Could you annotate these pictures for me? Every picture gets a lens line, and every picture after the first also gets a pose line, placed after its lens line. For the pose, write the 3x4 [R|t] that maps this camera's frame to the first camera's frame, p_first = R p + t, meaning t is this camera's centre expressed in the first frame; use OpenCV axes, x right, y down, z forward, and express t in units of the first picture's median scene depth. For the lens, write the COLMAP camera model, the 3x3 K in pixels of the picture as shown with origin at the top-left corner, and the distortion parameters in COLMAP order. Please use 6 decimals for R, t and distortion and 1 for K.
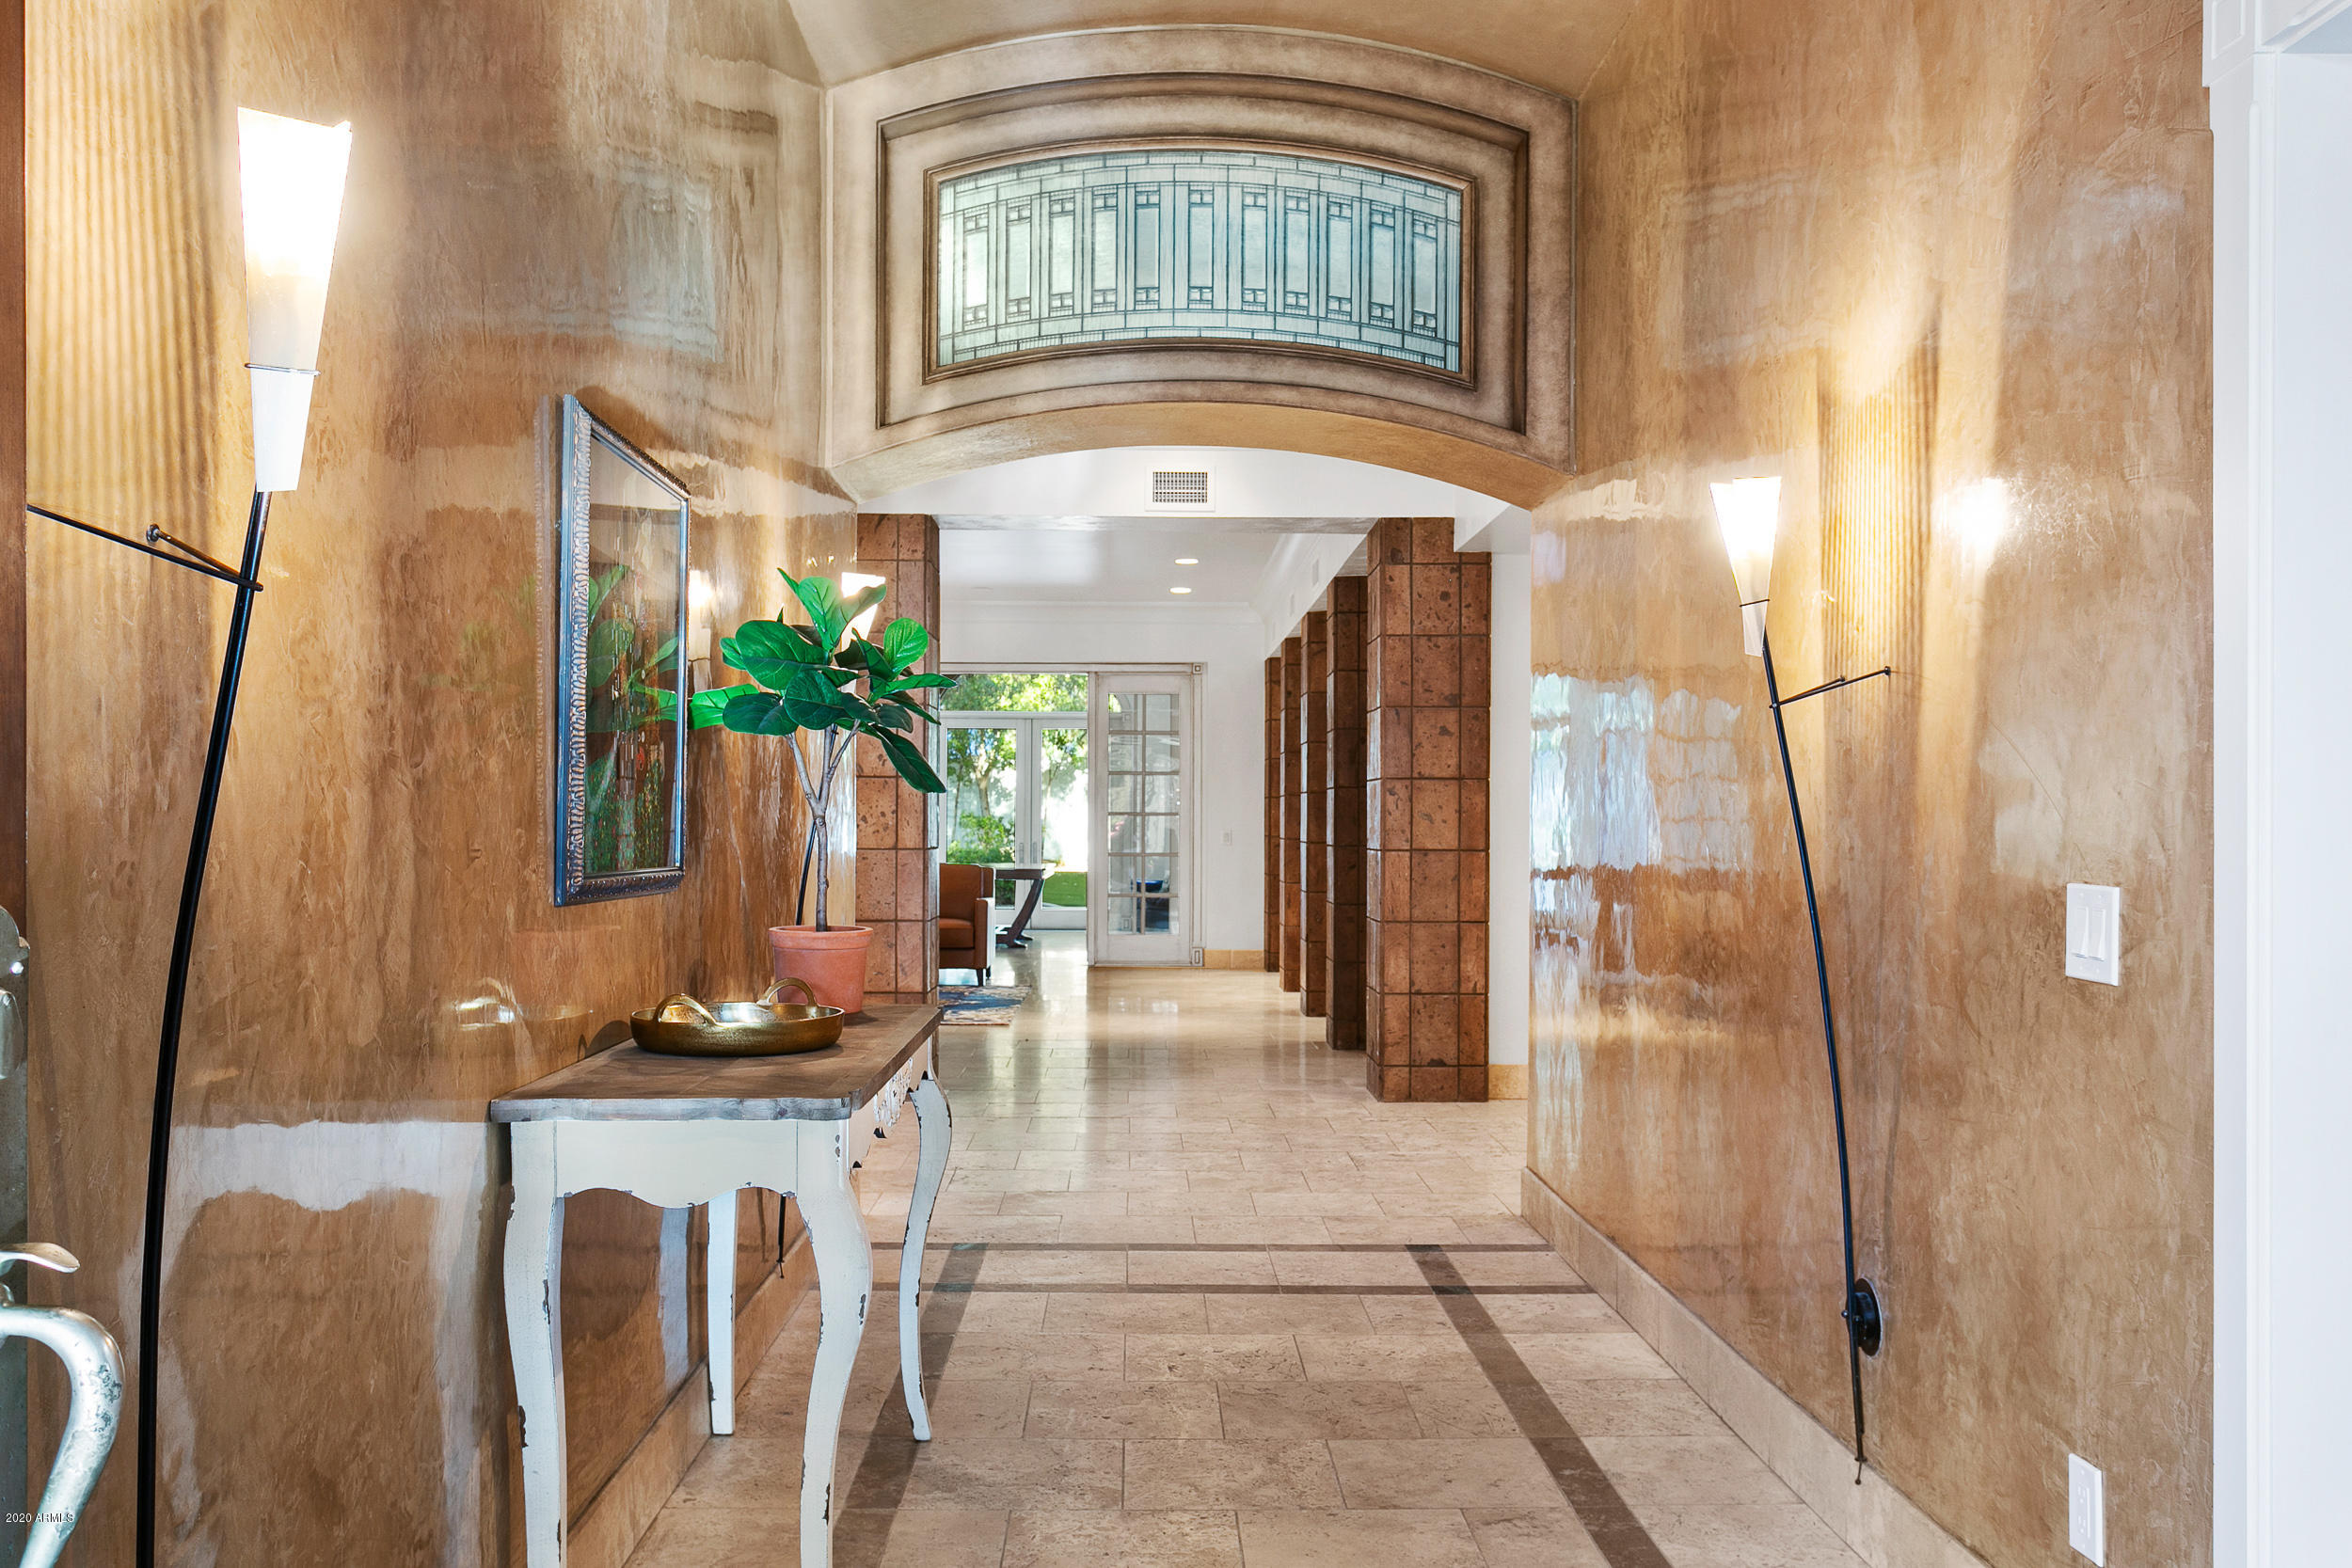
lens RADIAL K [[2112.6, 0, 1176.1], [0, 2112.6, 789.5], [0, 0, 1]] dist [0.000026, -0.000027]
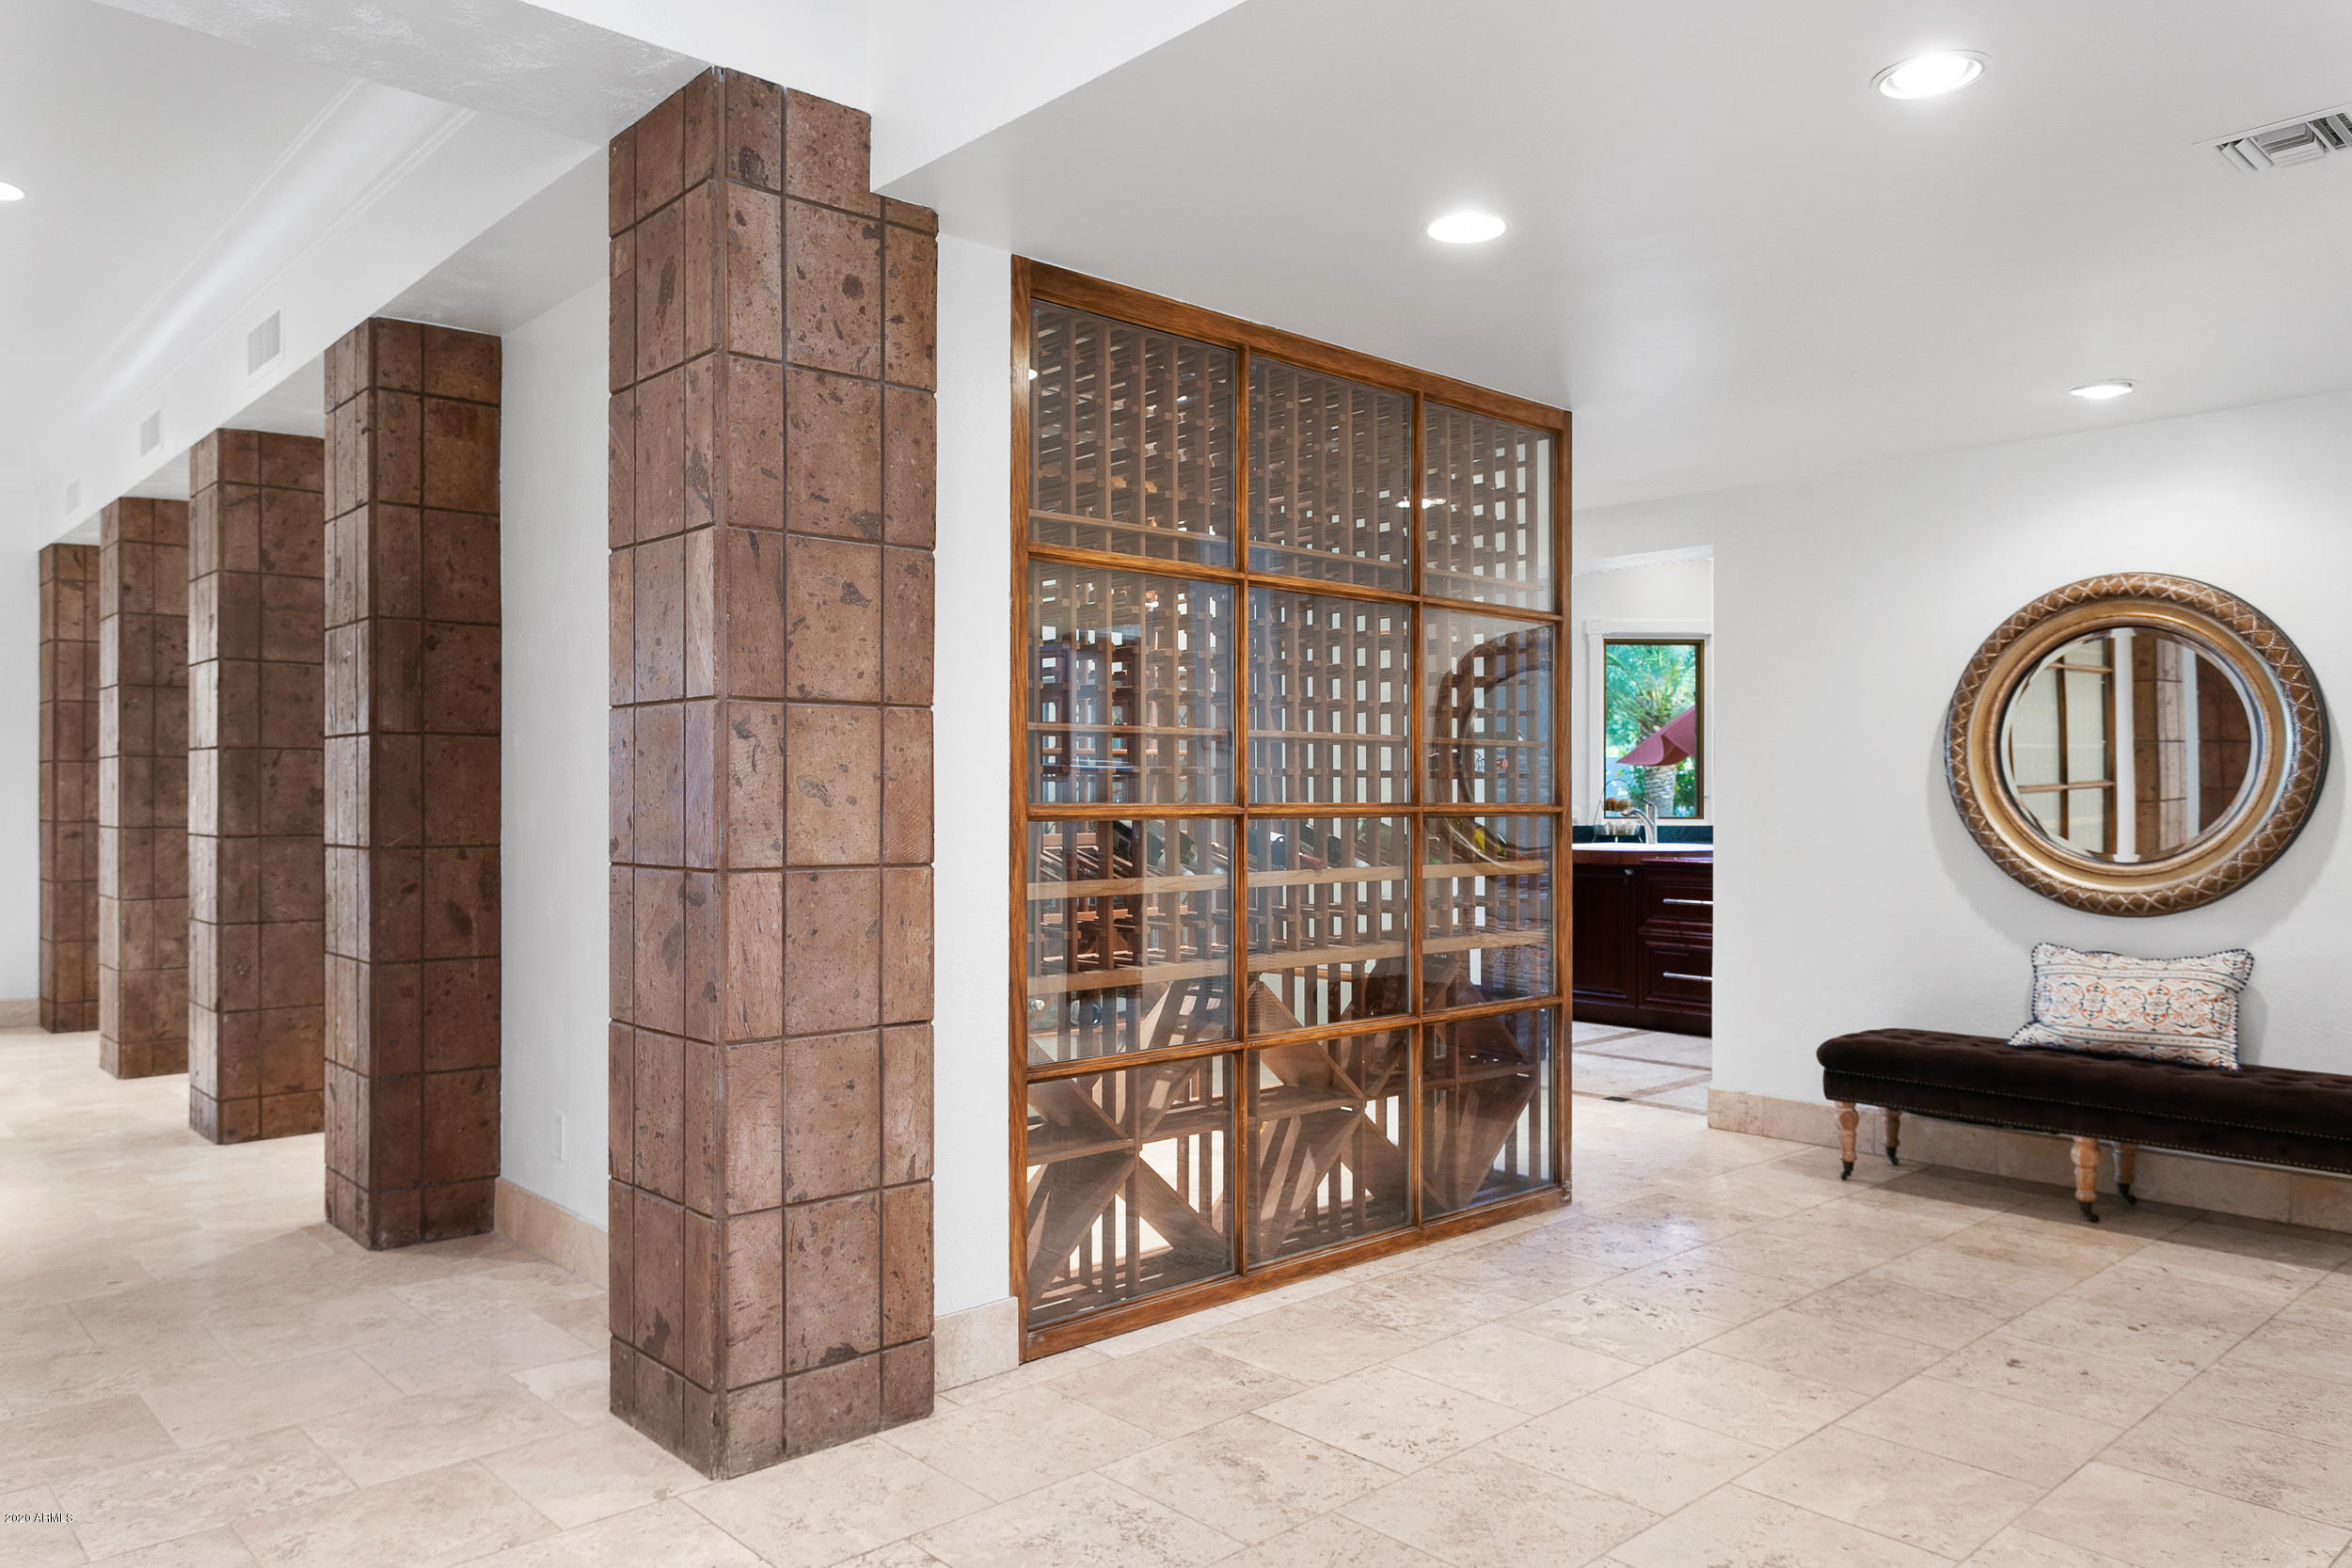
lens RADIAL K [[1640.0, 0, 1176.0], [0, 1640.0, 784.0], [0, 0, 1]] dist [-0.008245, -0.000448]
pose [[0.755807, -0.000230, 0.654795, -0.044875], [-0.005906, 0.999957, 0.007168, 0.008903], [-0.654768, -0.009285, 0.755773, 0.698333]]
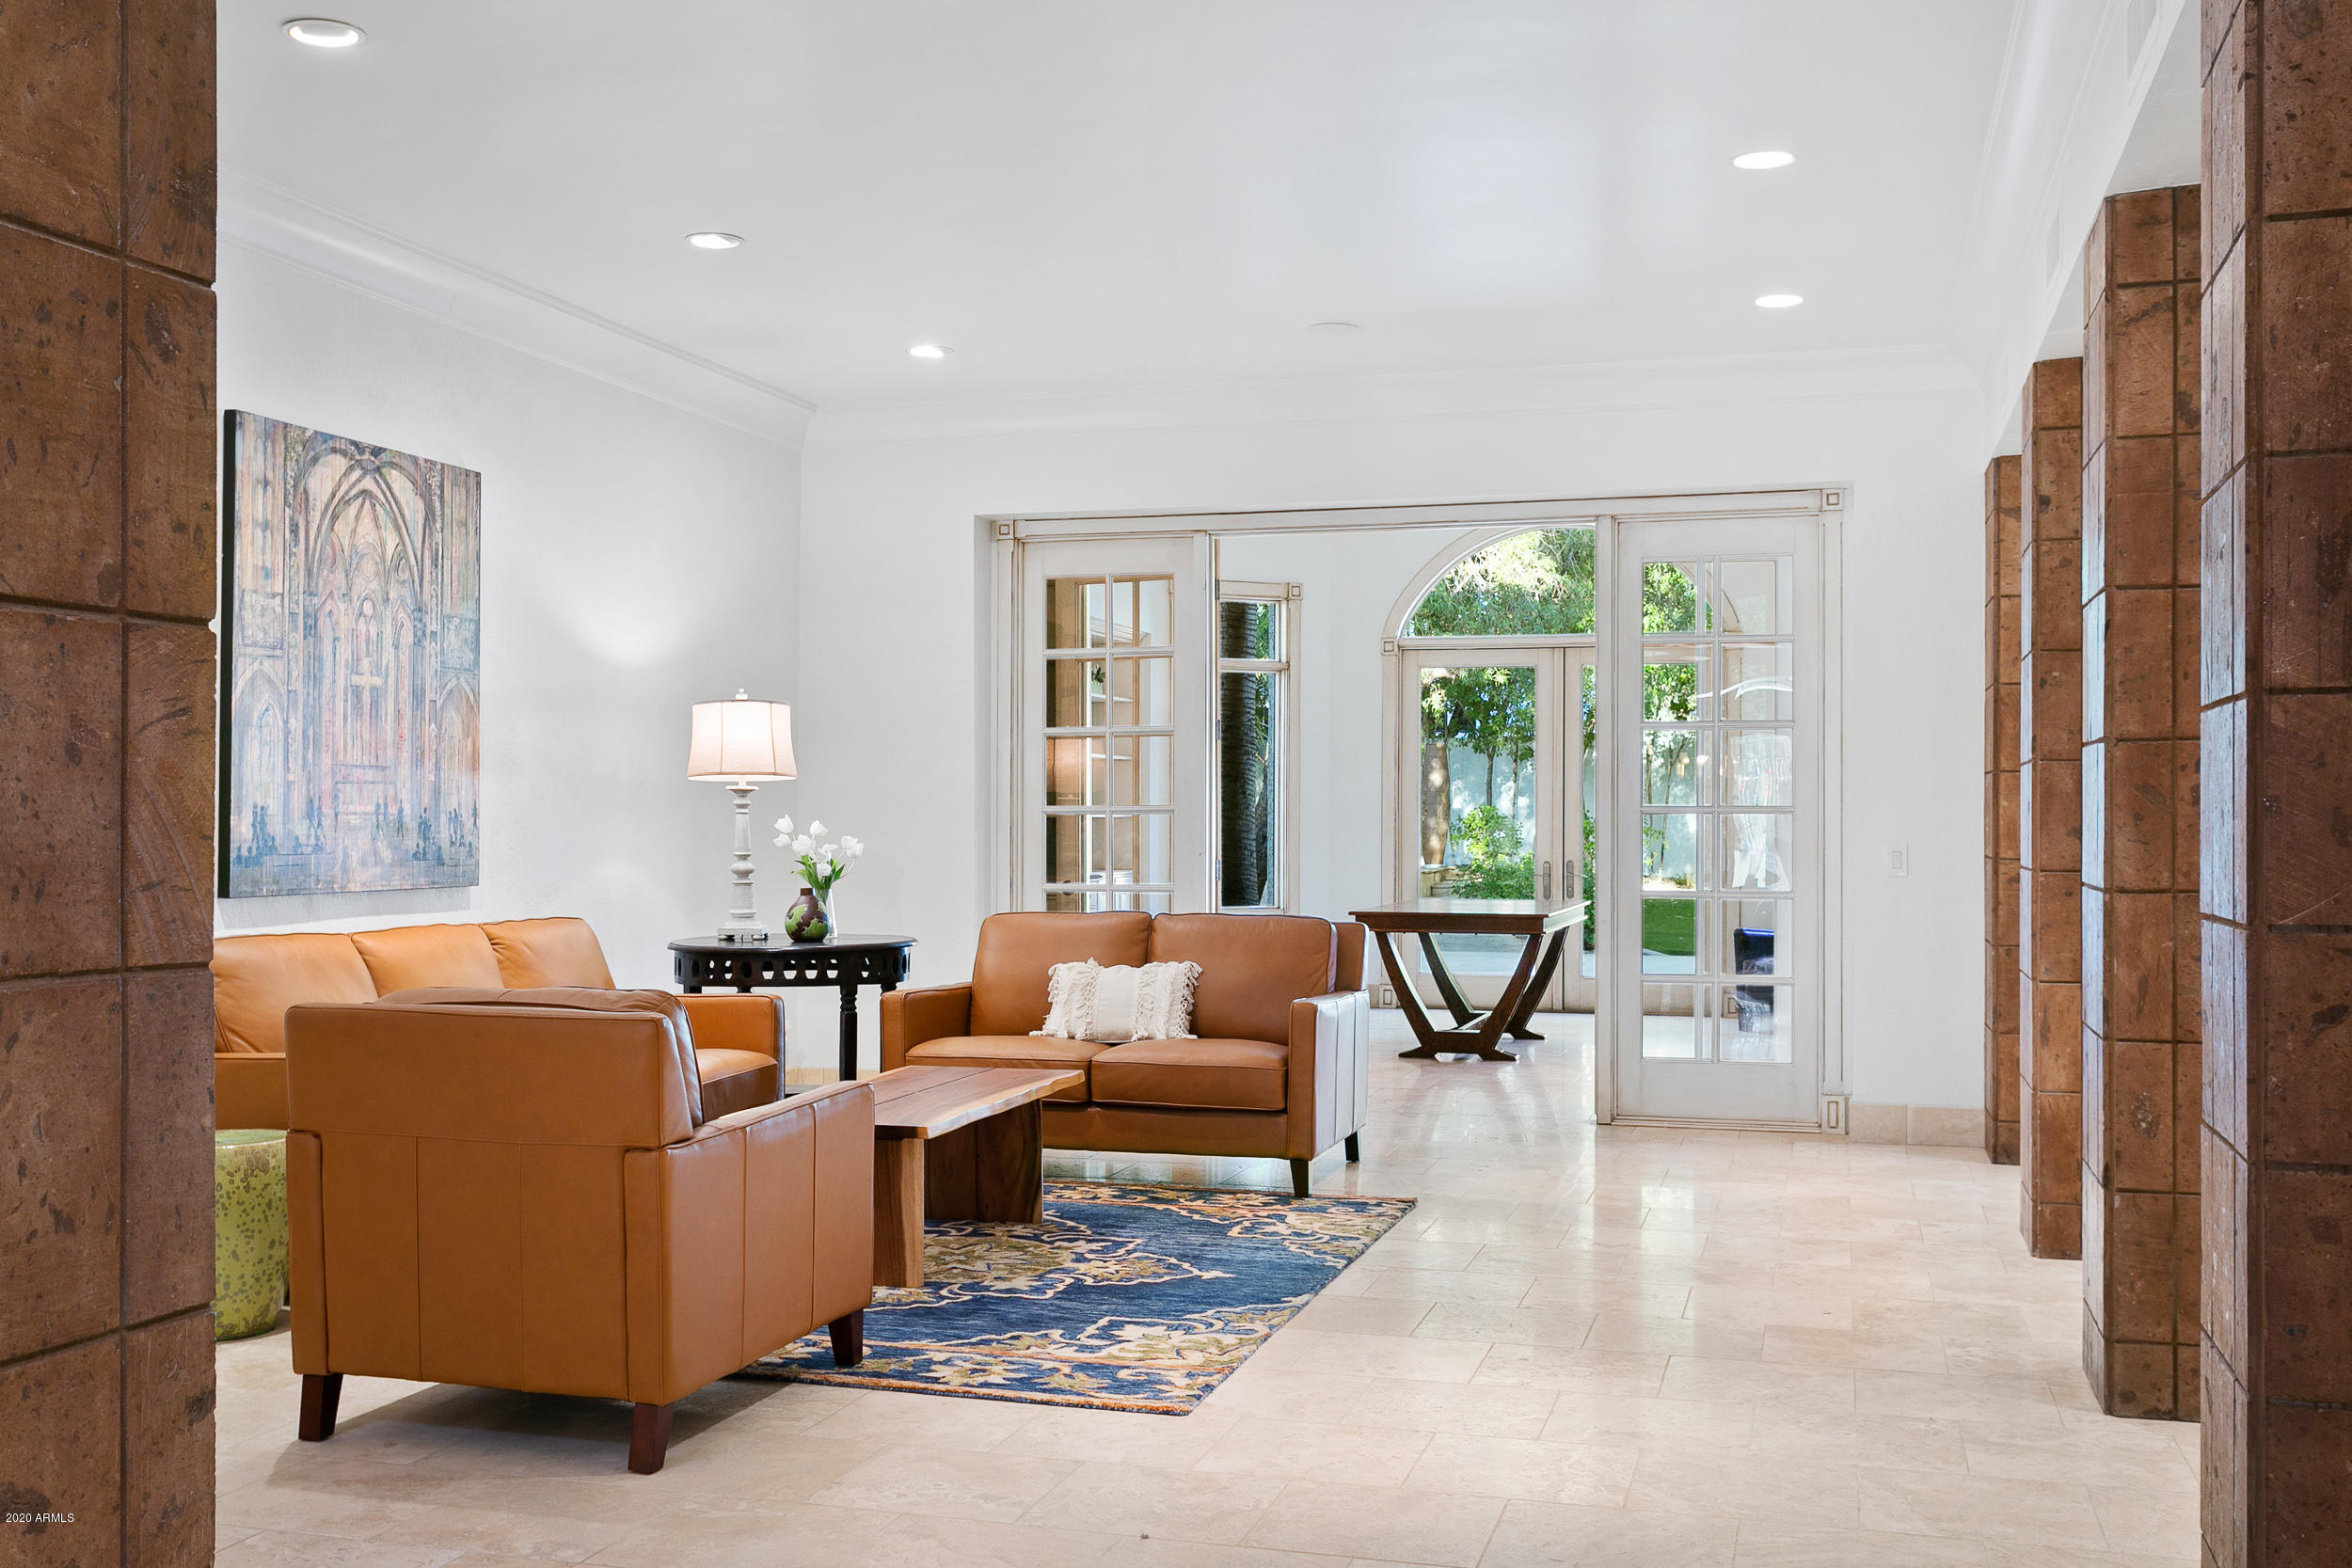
lens RADIAL K [[2293.0, 0, 1174.4], [0, 2293.0, 817.6], [0, 0, 1]] dist [0.012038, 0.007160]
pose [[0.953989, -0.002379, -0.299833, 0.042531], [0.006207, 0.999911, 0.011814, 0.011872], [0.299778, -0.013131, 0.953919, 0.853098]]
